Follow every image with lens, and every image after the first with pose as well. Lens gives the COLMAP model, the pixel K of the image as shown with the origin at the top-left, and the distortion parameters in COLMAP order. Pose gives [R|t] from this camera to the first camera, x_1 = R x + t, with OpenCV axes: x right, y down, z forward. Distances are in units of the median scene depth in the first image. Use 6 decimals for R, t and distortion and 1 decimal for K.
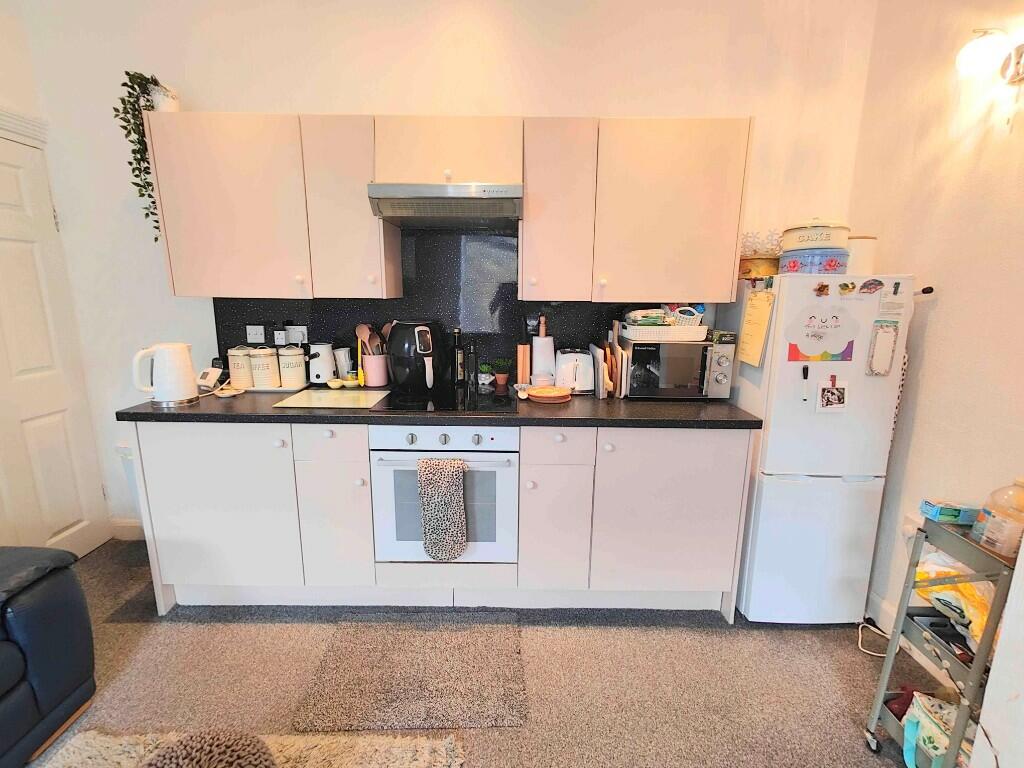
lens RADIAL K [[447.2, 0, 513.6], [0, 447.2, 379.4], [0, 0, 1]] dist [0.002387, -0.000061]
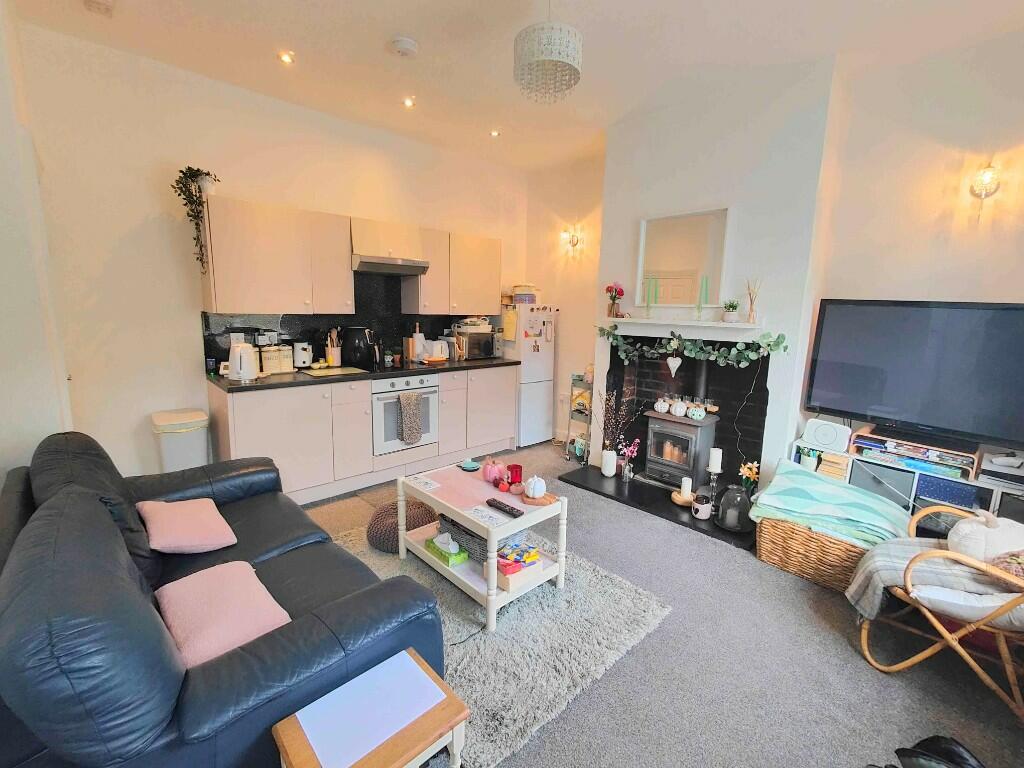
lens RADIAL K [[447.2, 0, 513.6], [0, 447.2, 379.4], [0, 0, 1]] dist [0.002387, -0.000061]
pose [[0.725188, -0.104662, 0.680550, -1.077072], [0.118619, 0.992593, 0.026252, 0.109878], [-0.678257, 0.061689, 0.732231, -0.734669]]
